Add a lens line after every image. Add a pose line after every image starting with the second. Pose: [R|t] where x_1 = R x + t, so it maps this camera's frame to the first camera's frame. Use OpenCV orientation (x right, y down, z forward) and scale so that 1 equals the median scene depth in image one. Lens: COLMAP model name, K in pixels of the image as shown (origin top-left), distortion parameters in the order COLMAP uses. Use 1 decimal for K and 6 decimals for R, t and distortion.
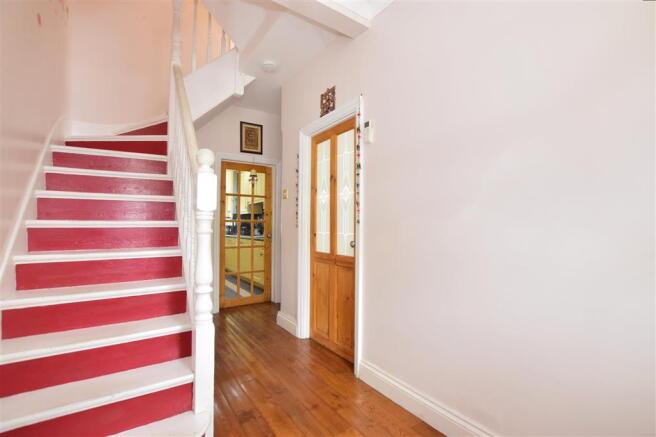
lens RADIAL K [[299.9, 0, 328.0], [0, 299.9, 218.5], [0, 0, 1]] dist [-0.000080, 0.000187]
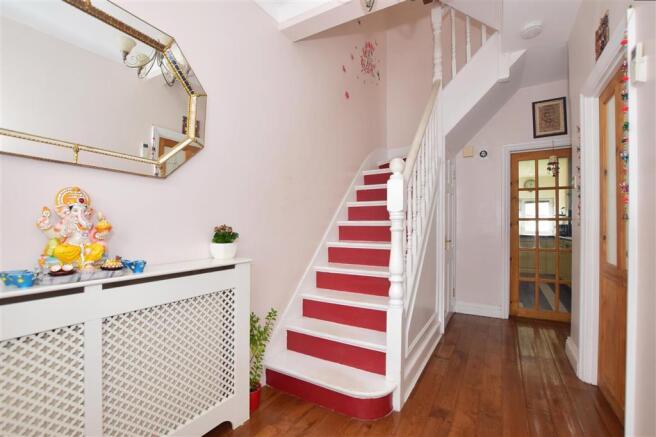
lens RADIAL K [[296.1, 0, 328.5], [0, 296.1, 220.2], [0, 0, 1]] dist [-0.000909, -0.000056]
pose [[0.447096, -0.012075, -0.894404, 0.265182], [0.019185, 0.999808, -0.003908, 0.003746], [0.894280, -0.015412, 0.447242, 0.134135]]
